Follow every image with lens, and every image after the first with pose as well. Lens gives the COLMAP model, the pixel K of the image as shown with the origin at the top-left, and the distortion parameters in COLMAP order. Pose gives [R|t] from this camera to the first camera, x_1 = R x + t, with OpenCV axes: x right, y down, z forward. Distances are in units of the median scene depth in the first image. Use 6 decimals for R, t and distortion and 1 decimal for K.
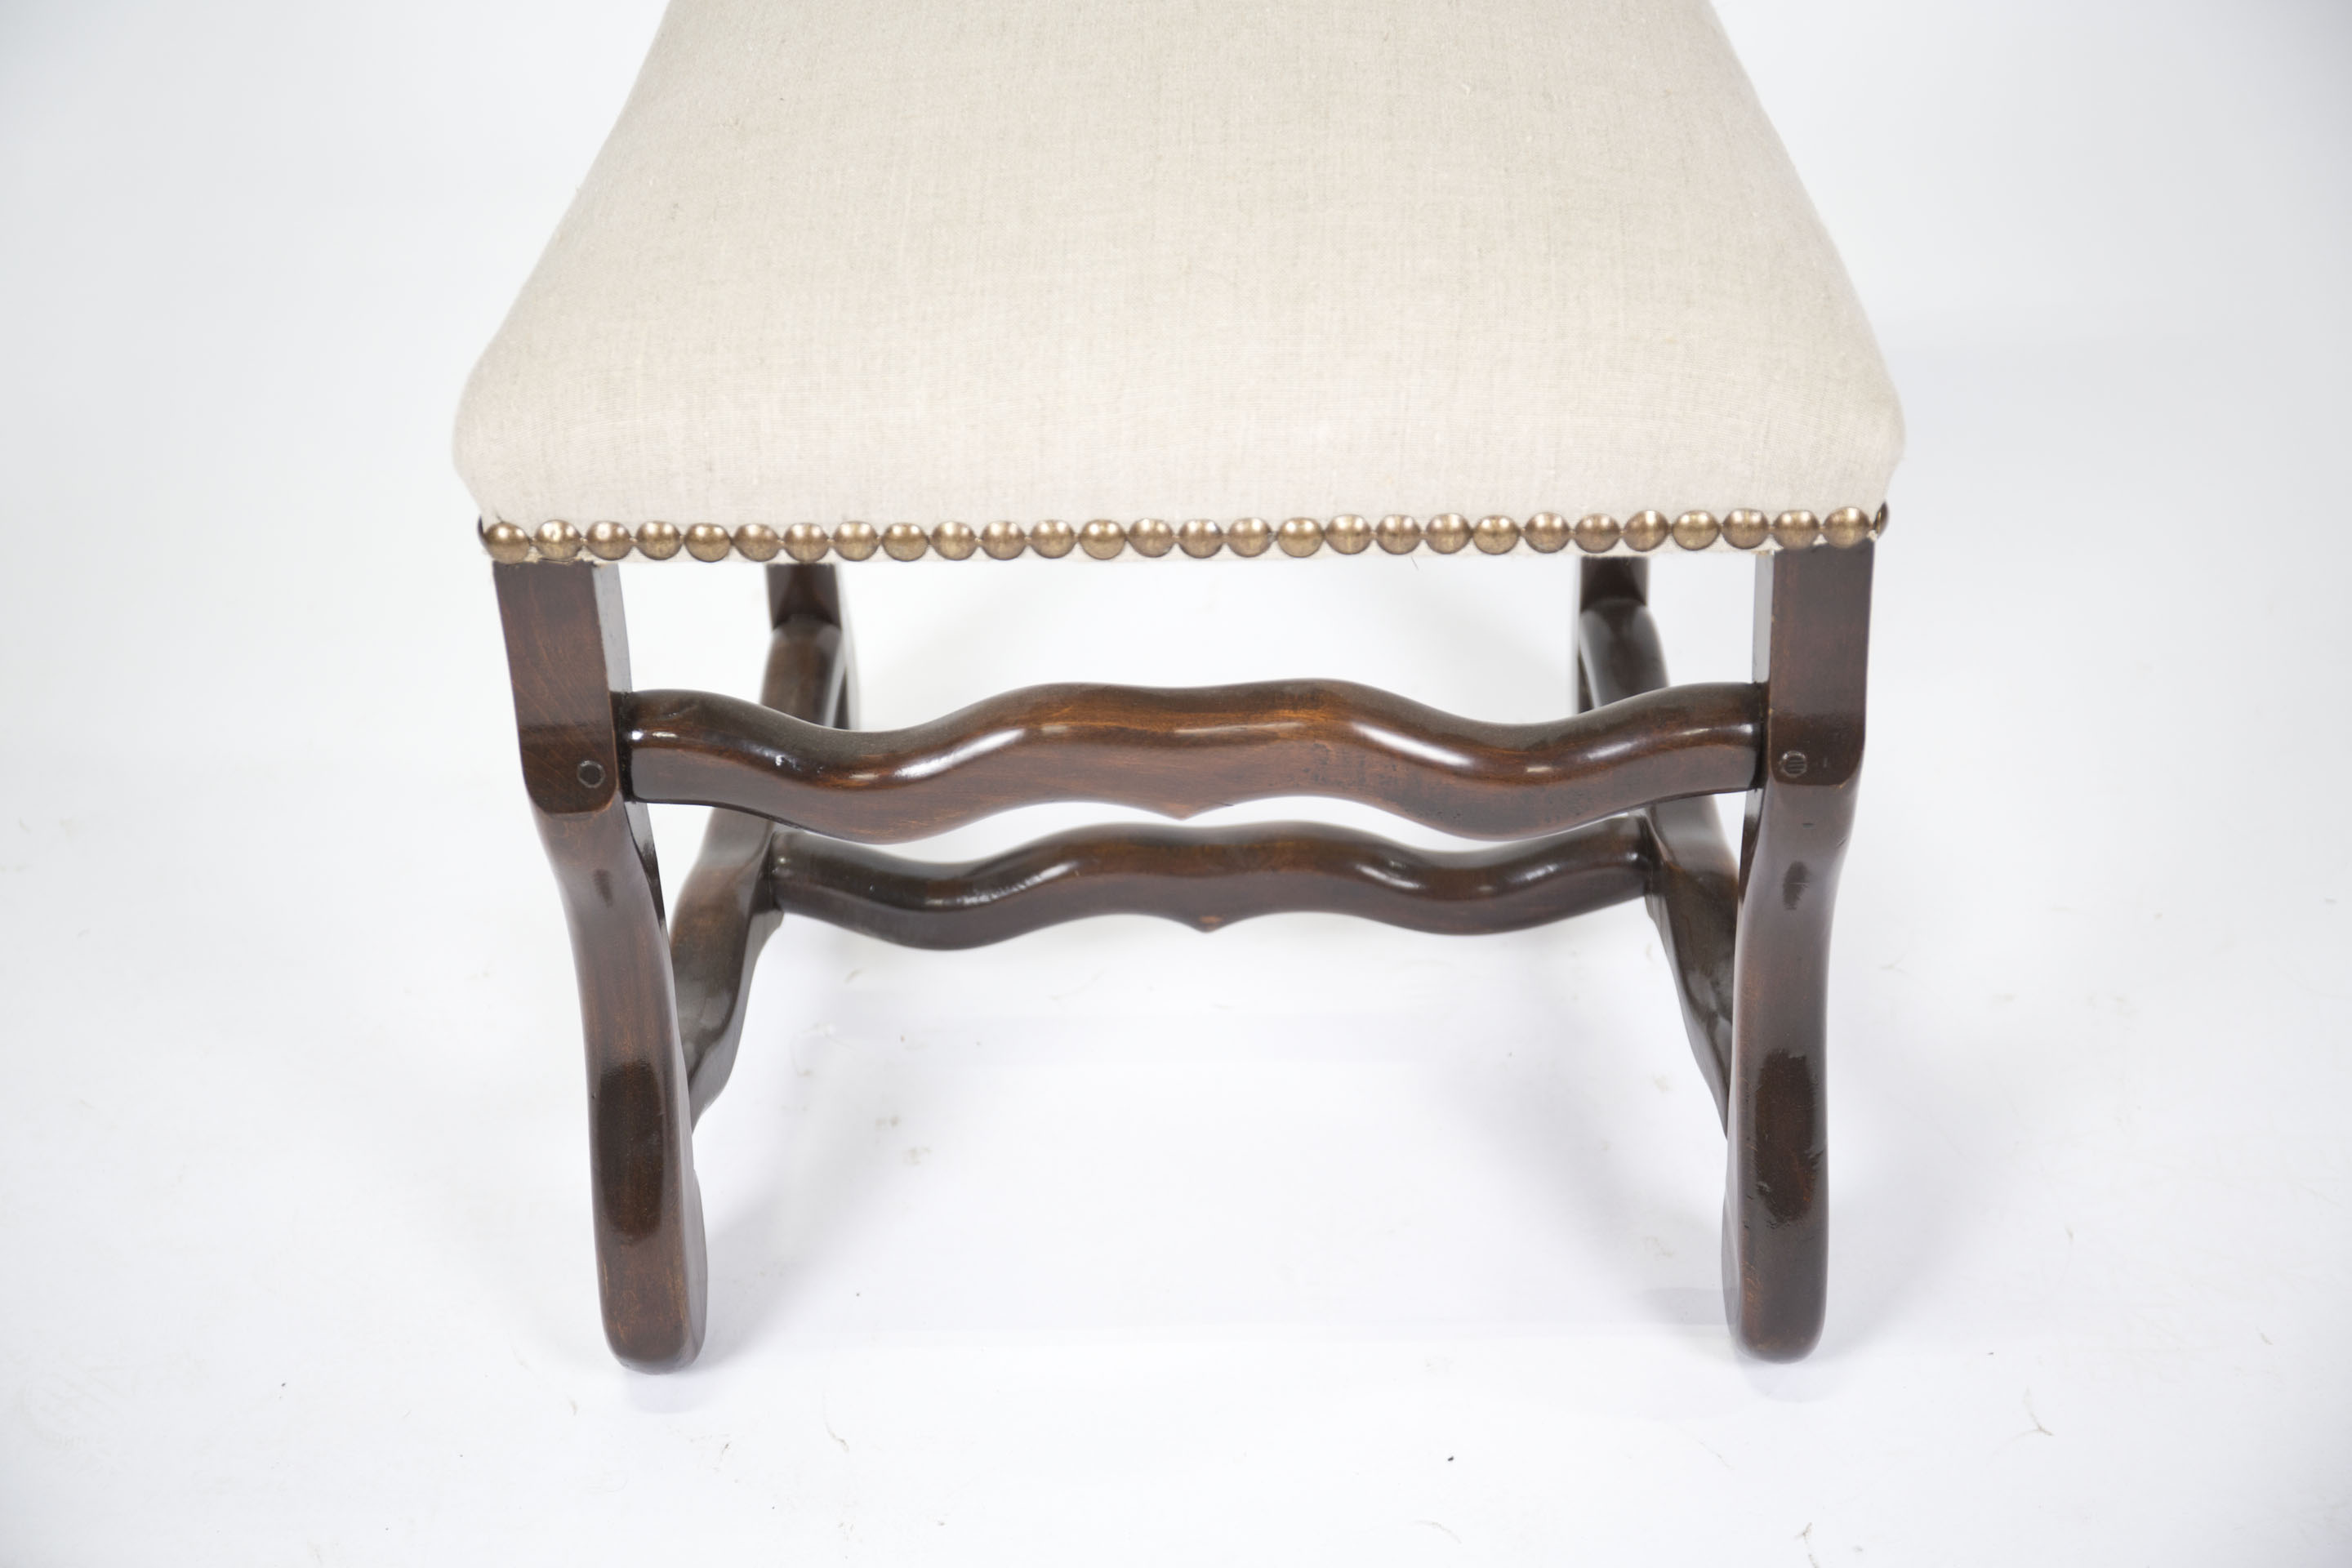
lens RADIAL K [[3652.3, 0, 1182.0], [0, 3652.3, 764.9], [0, 0, 1]] dist [0.044058, 0.000000]
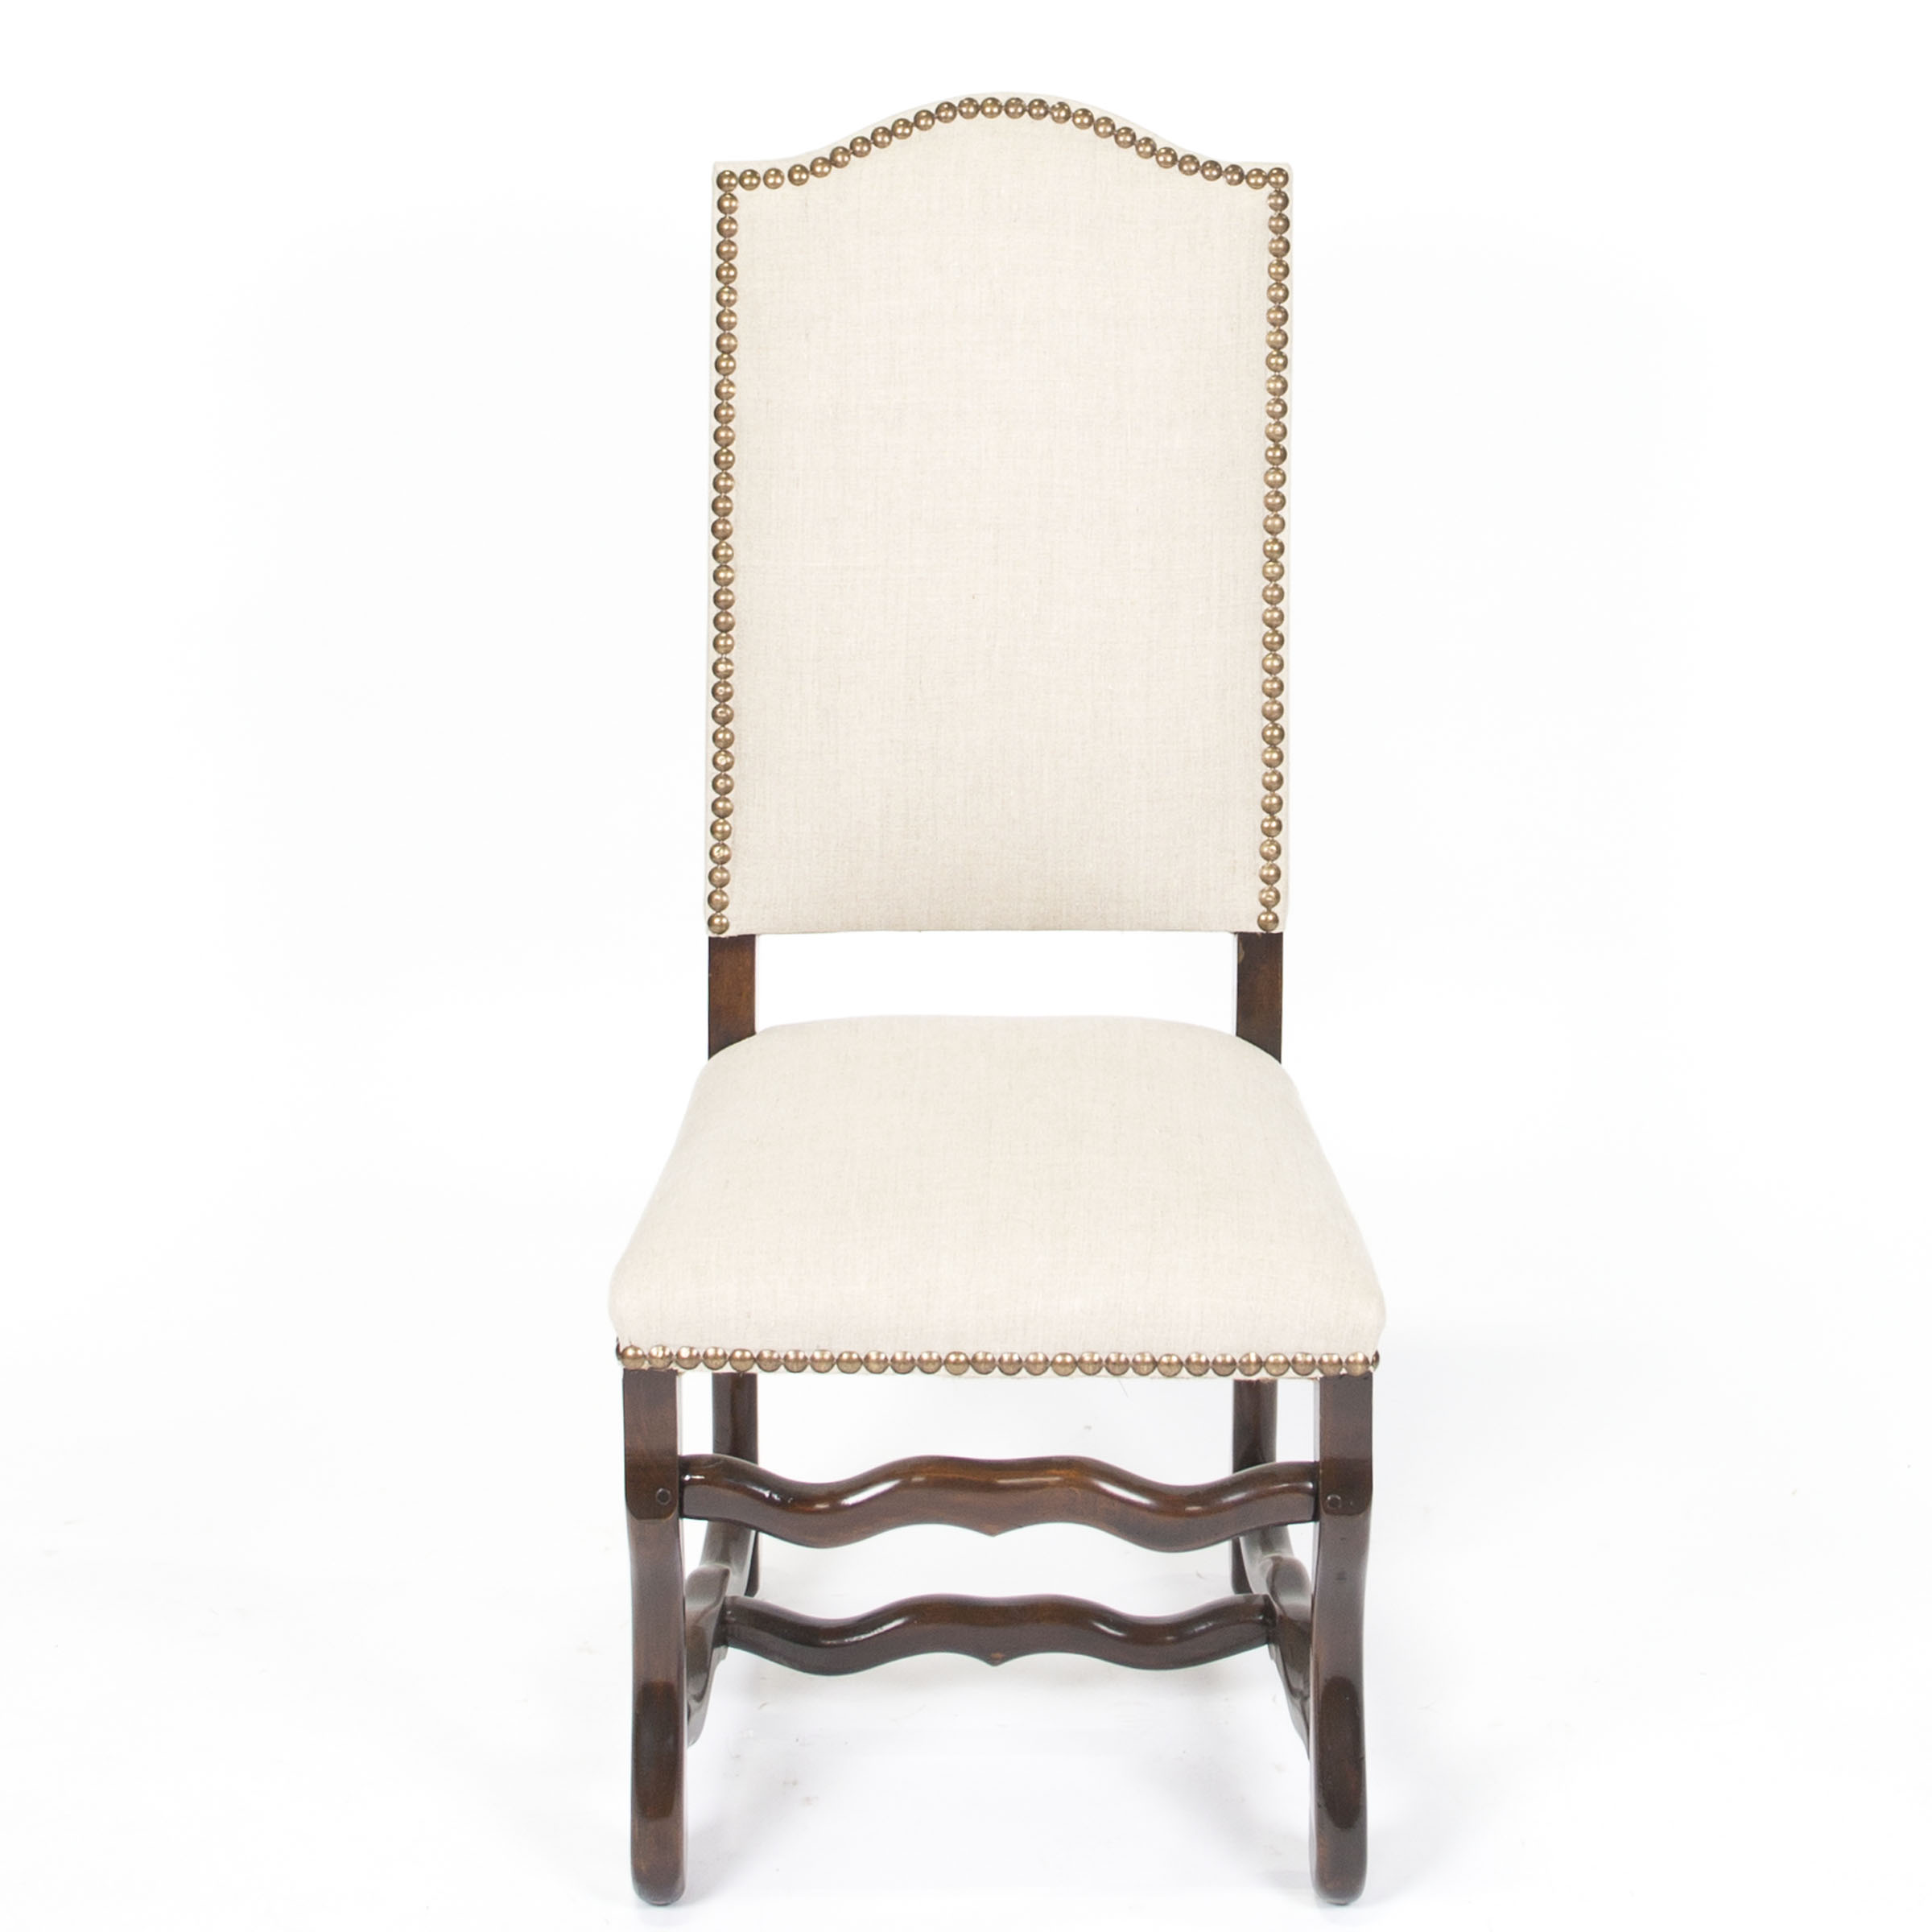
lens RADIAL K [[3907.1, 0, 1068.6], [0, 3907.1, 582.3], [0, 0, 1]] dist [-0.029616, 0.000000]
pose [[0.998787, 0.031429, 0.037908, -0.052178], [-0.016112, 0.936033, -0.351544, 0.259366], [-0.046532, 0.350507, 0.935404, -0.976548]]
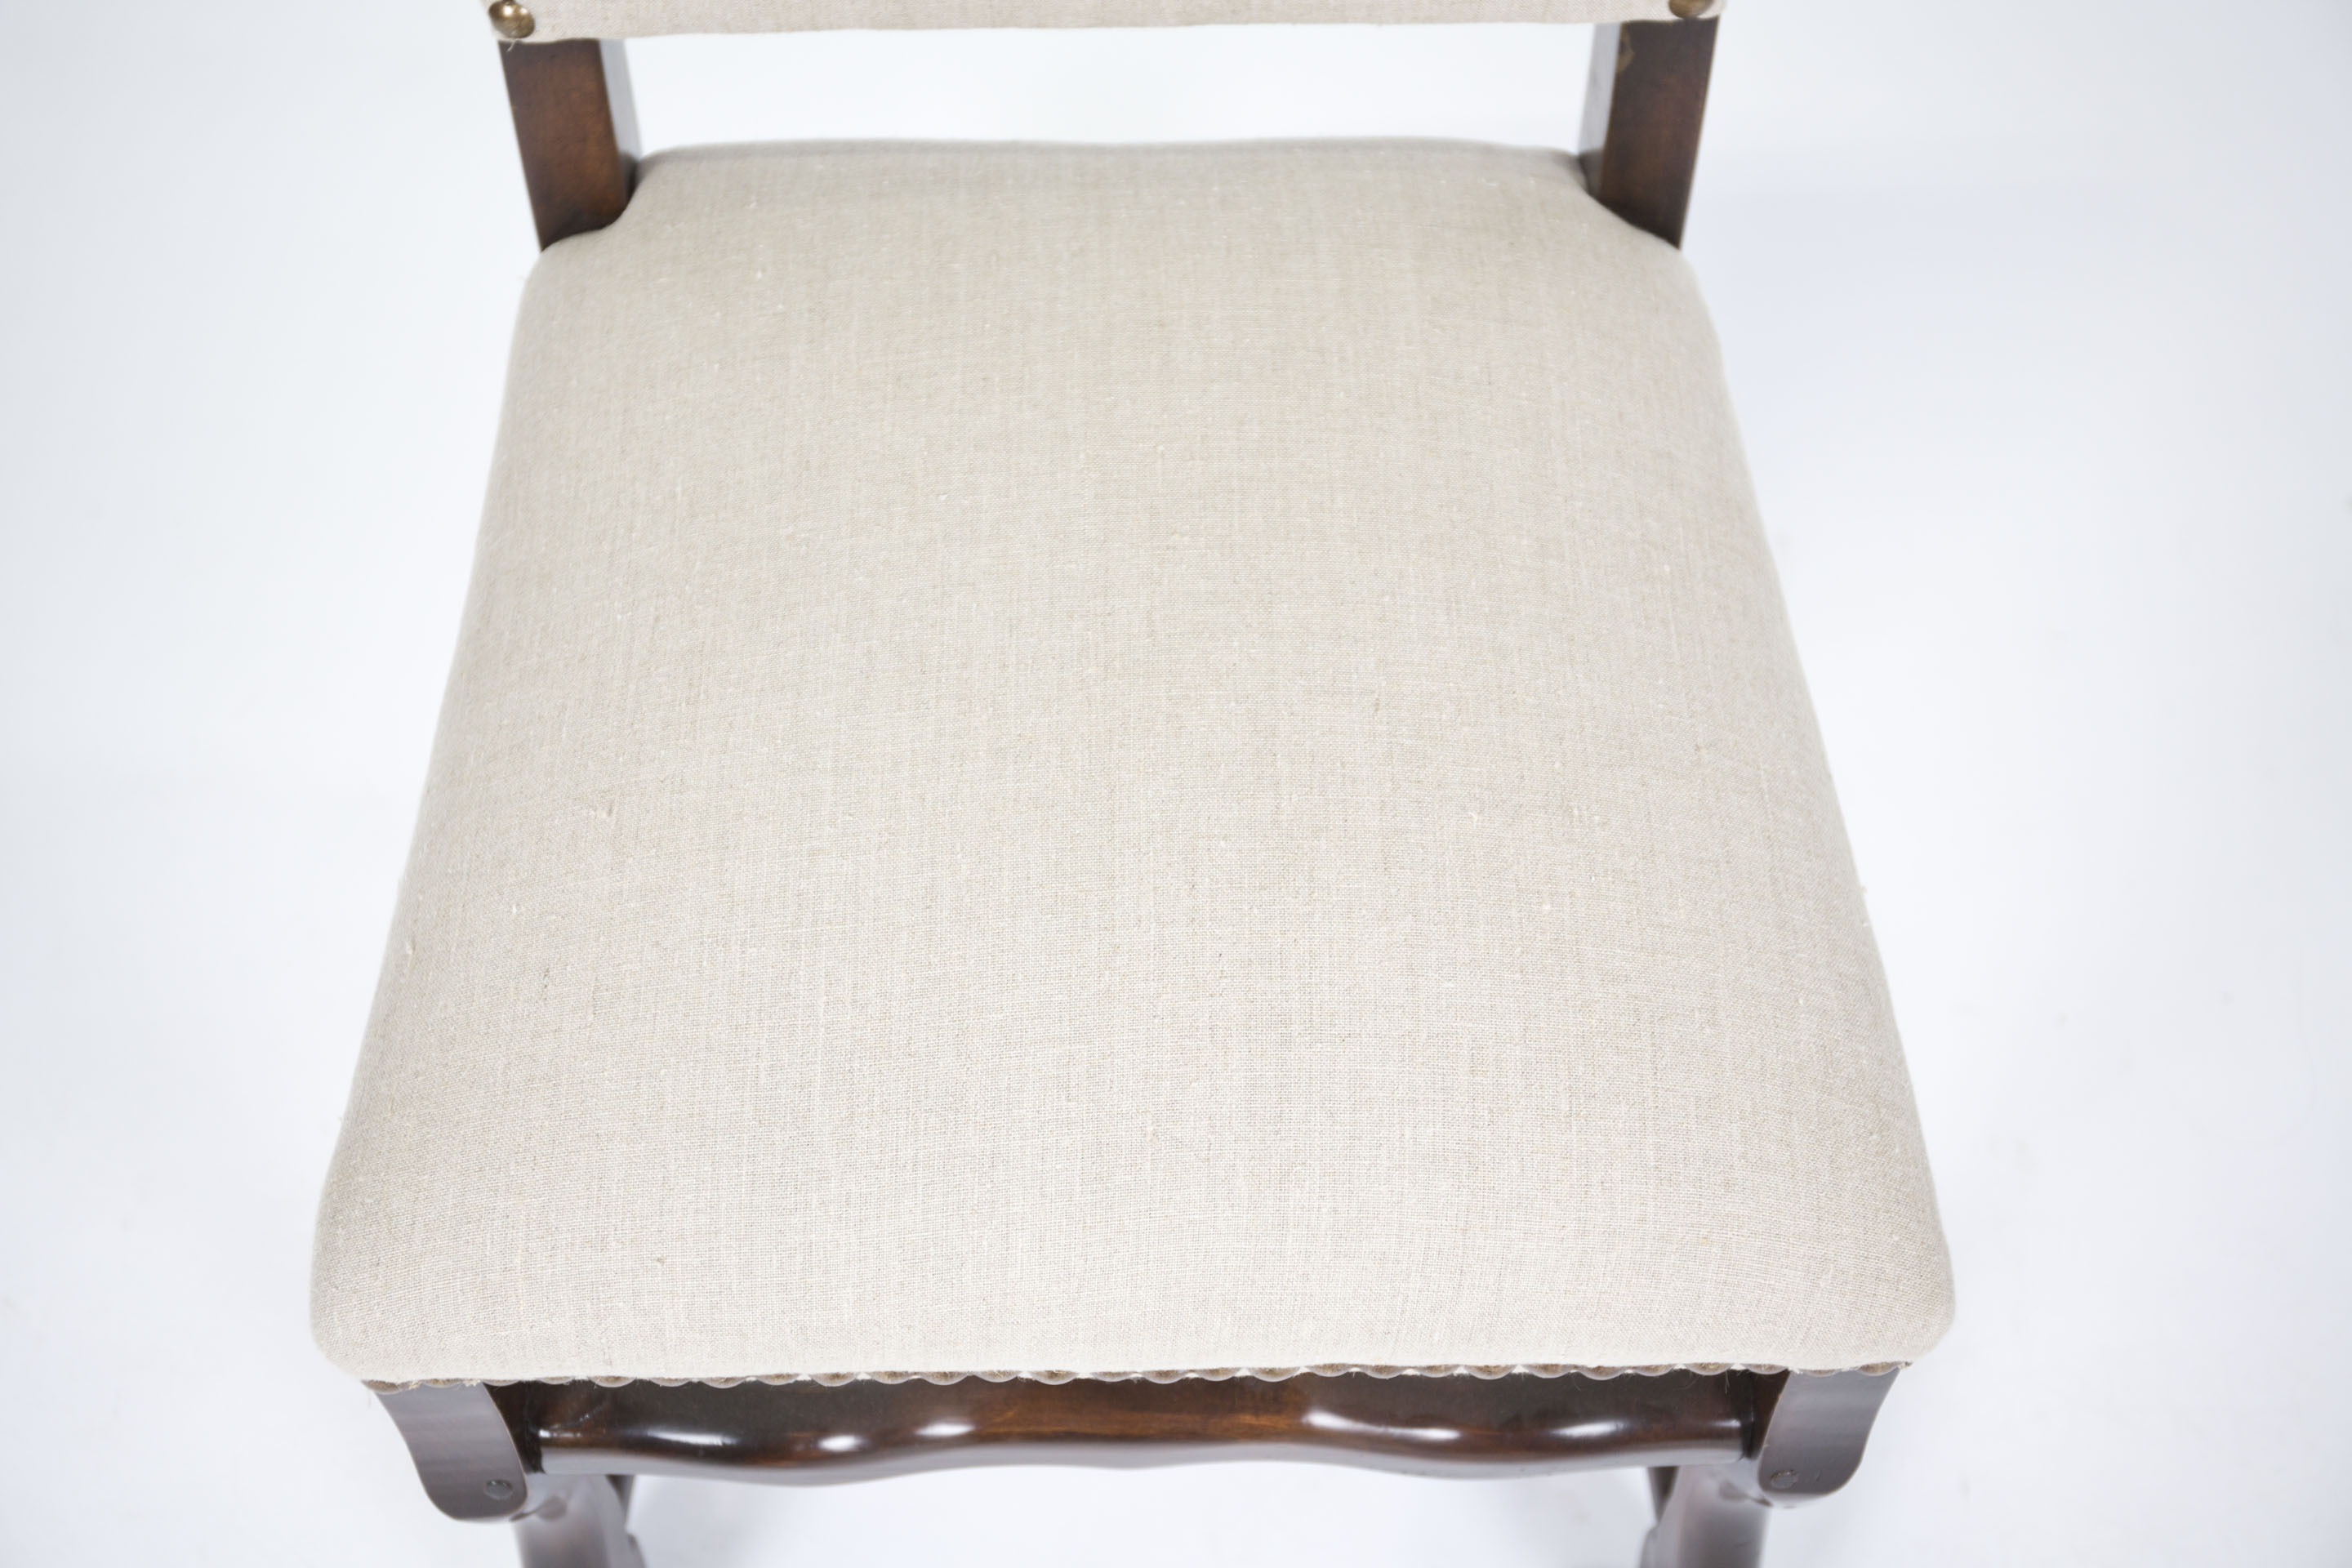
lens RADIAL K [[2988.6, 0, 1173.5], [0, 2988.6, 776.9], [0, 0, 1]] dist [0.013059, 0.000000]
pose [[0.998605, -0.011059, 0.051627, -0.028658], [-0.011412, 0.909497, 0.415553, -0.497715], [-0.051551, -0.415563, 0.908103, 0.389611]]
